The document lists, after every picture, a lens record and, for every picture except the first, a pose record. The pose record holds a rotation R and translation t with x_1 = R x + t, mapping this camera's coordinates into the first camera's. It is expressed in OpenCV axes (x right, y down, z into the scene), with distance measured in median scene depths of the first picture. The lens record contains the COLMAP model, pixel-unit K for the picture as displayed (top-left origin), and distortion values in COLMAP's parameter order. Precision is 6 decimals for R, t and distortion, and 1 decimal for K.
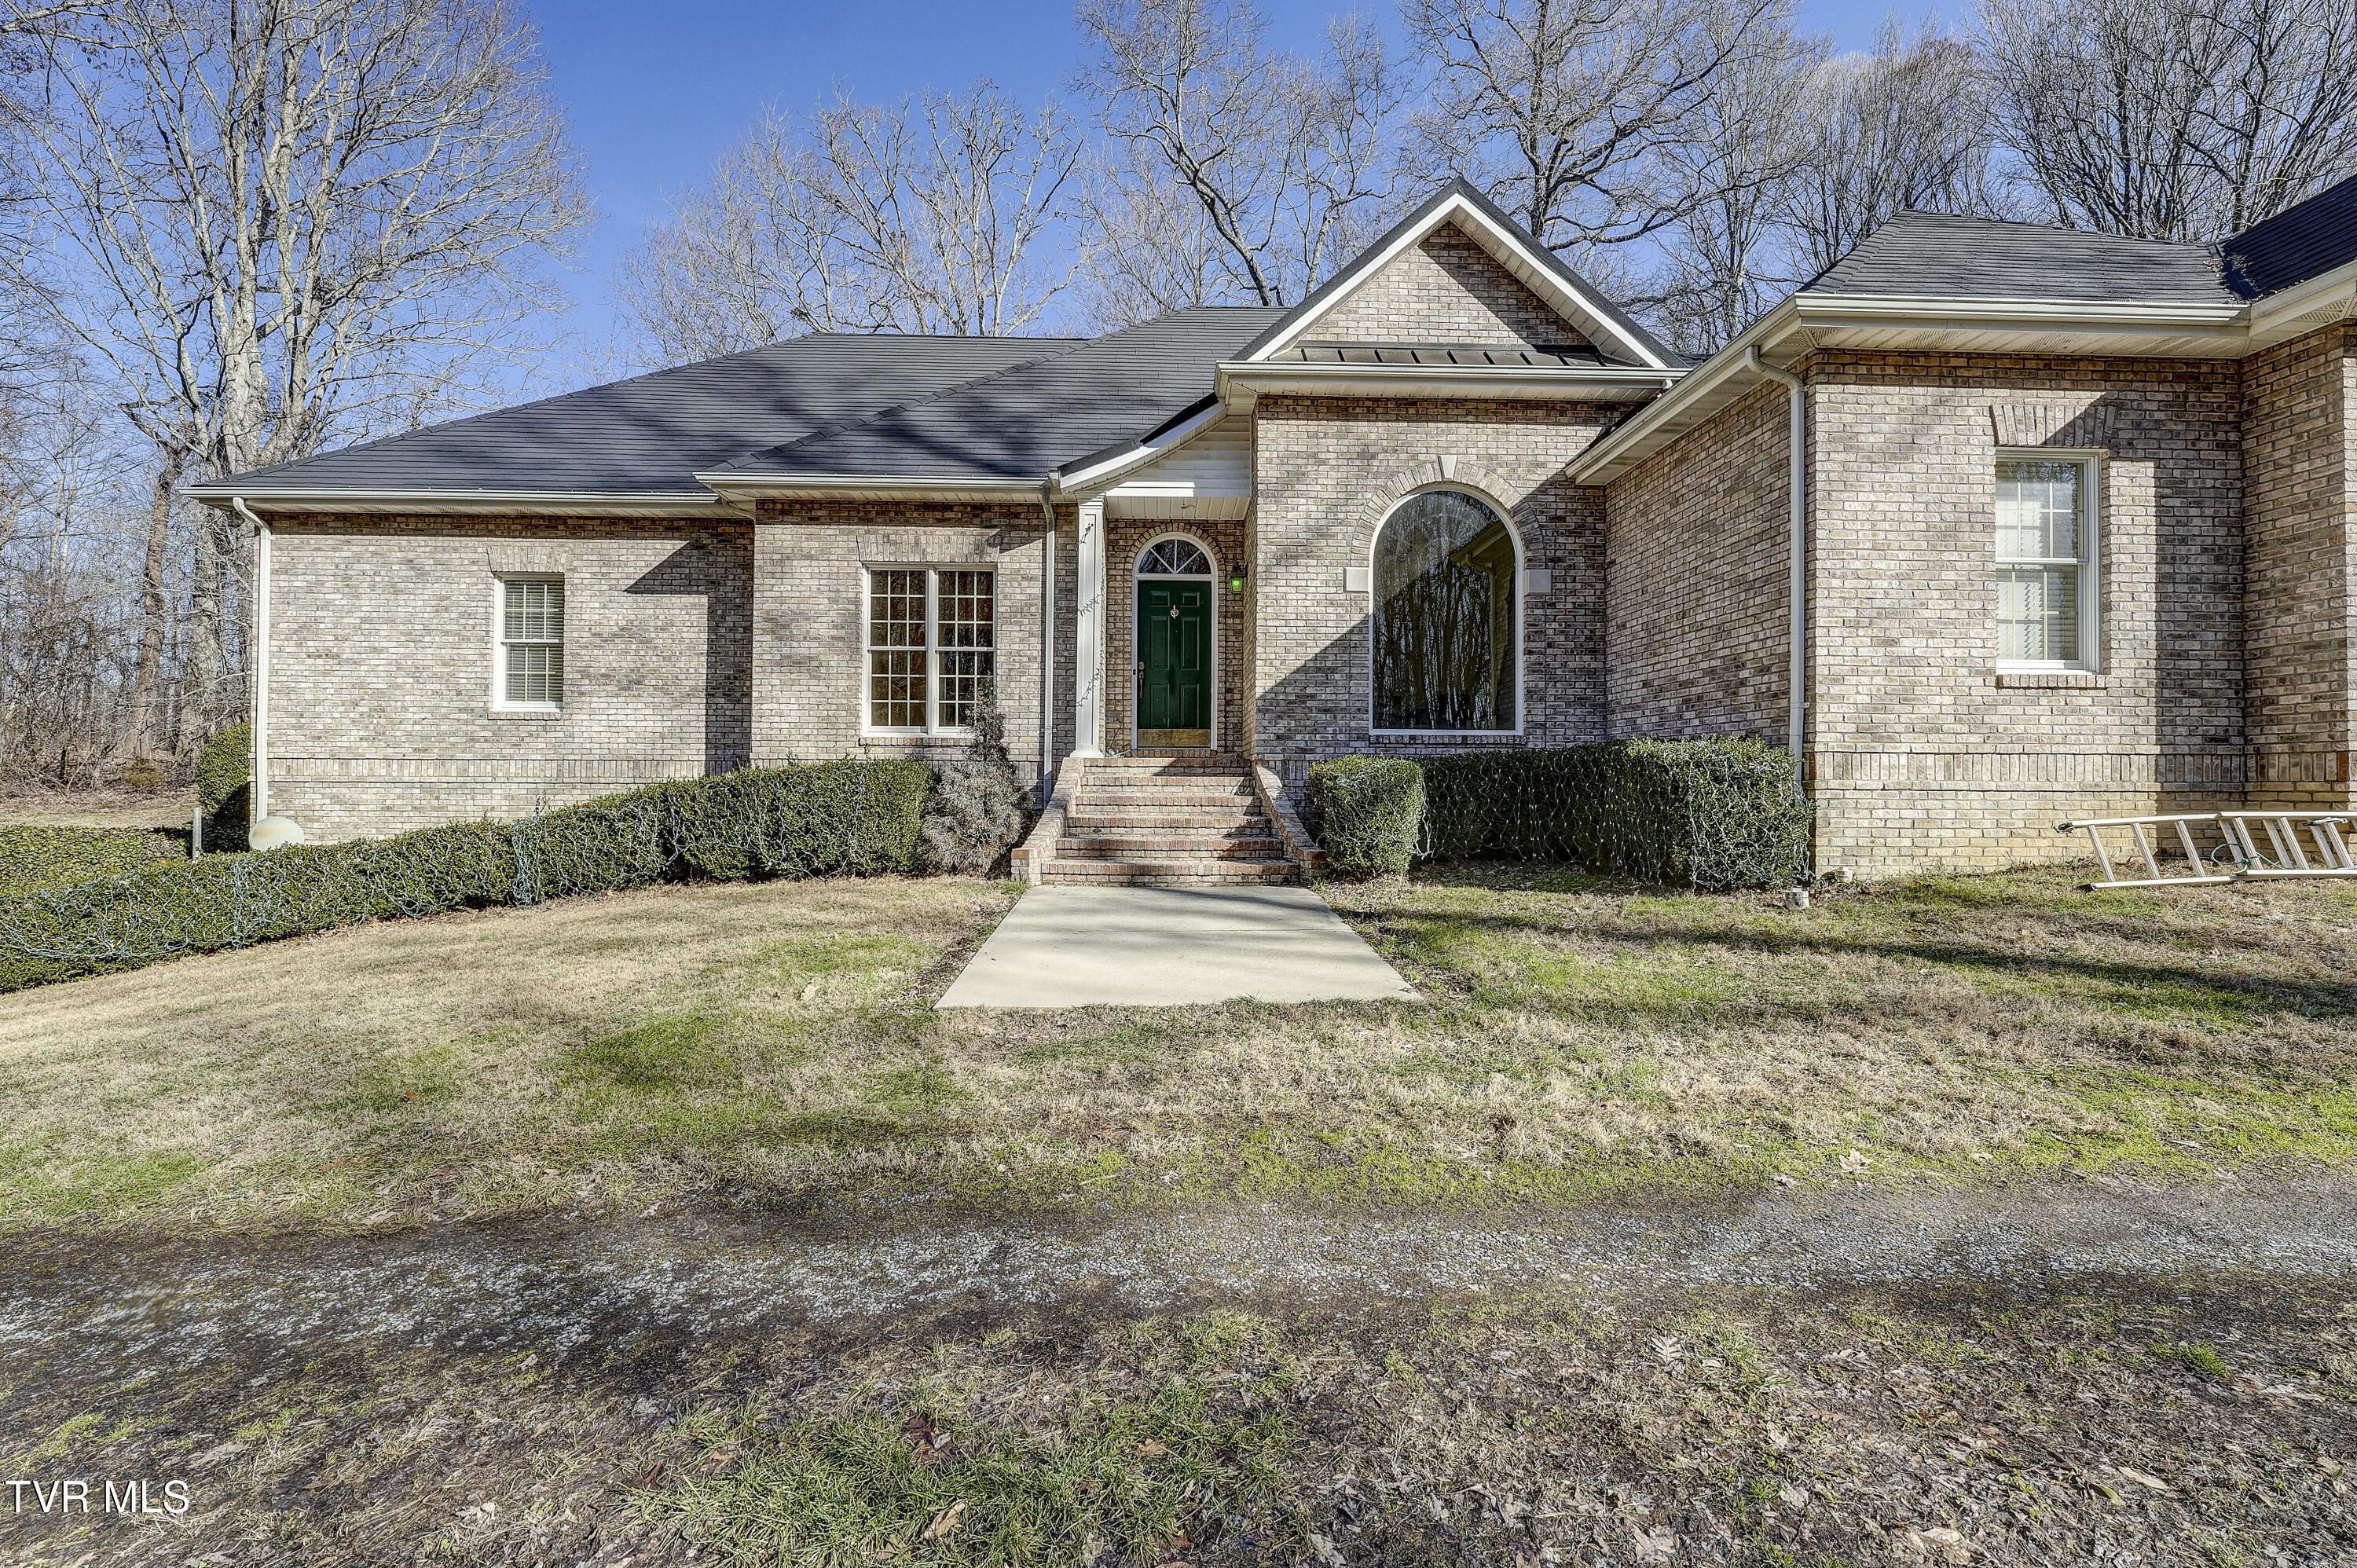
lens RADIAL K [[962.7, 0, 1168.1], [0, 962.7, 764.8], [0, 0, 1]] dist [0.006981, 0.000016]
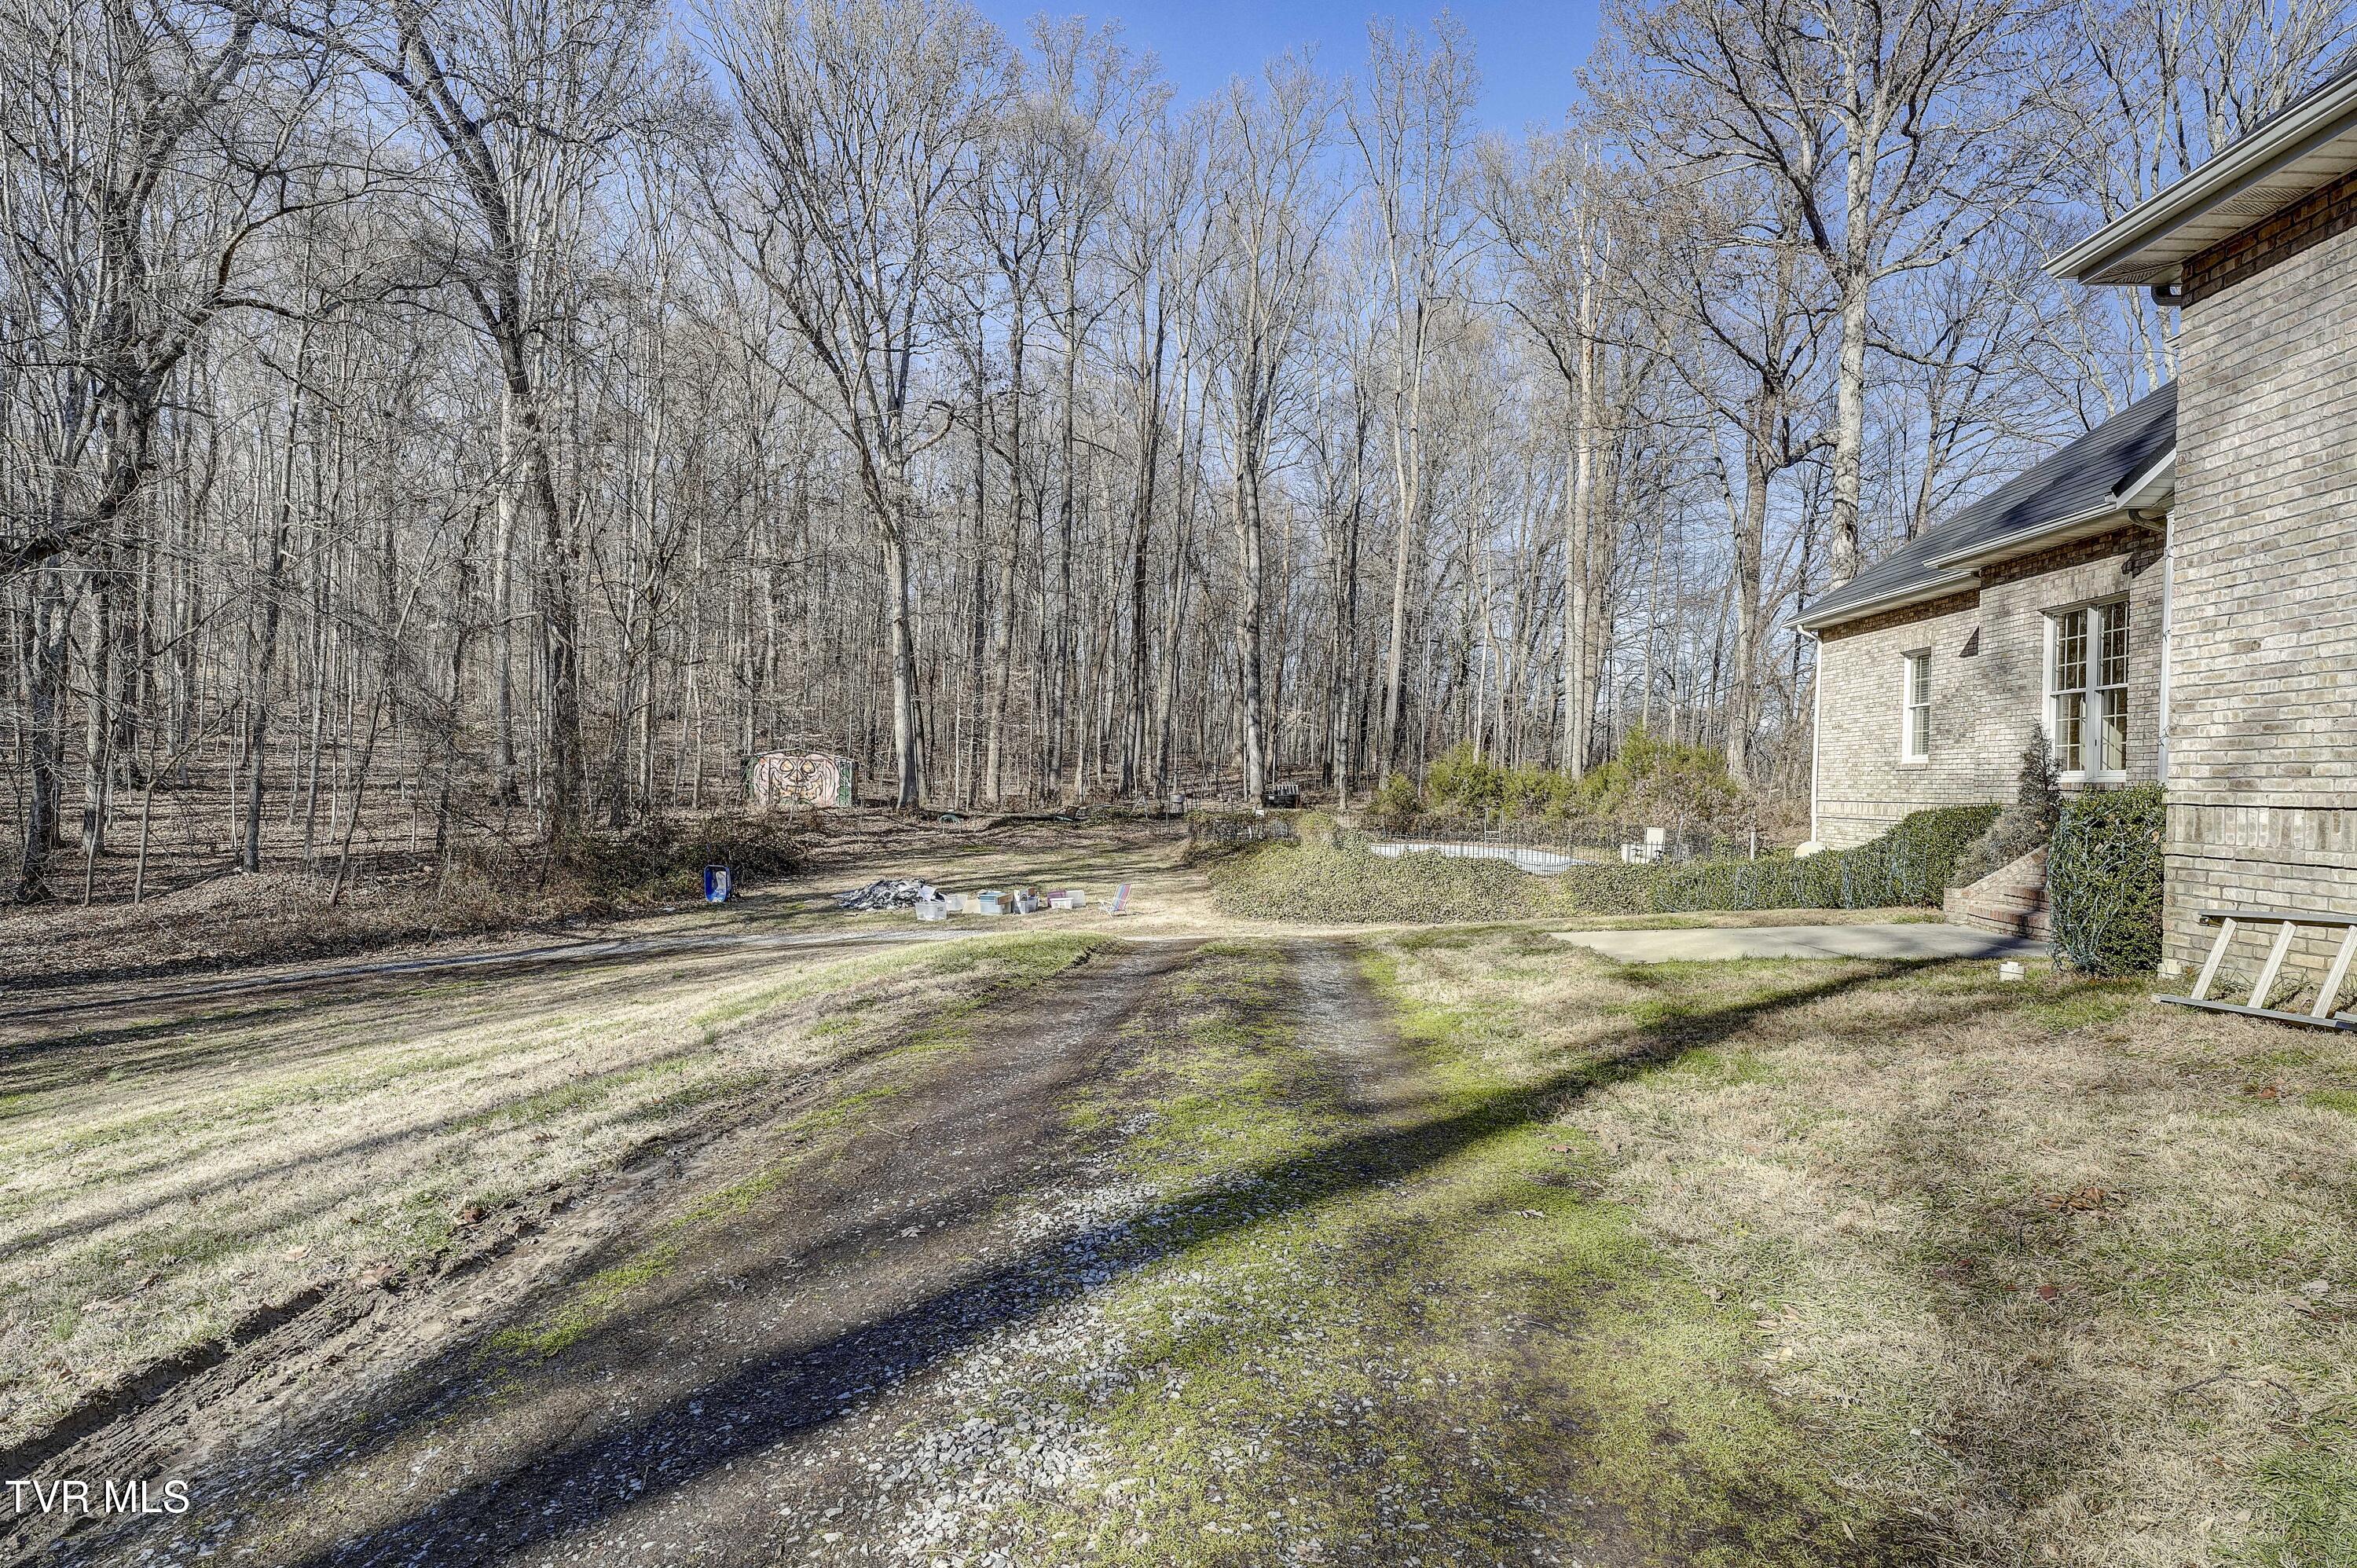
lens RADIAL K [[1245.6, 0, 1178.4], [0, 1245.6, 785.4], [0, 0, 1]] dist [0.000861, 0.000199]
pose [[-0.059708, -0.003469, -0.998210, 1.040768], [-0.020827, 0.999781, -0.002229, -0.006028], [0.997999, 0.020657, -0.059767, 0.183281]]
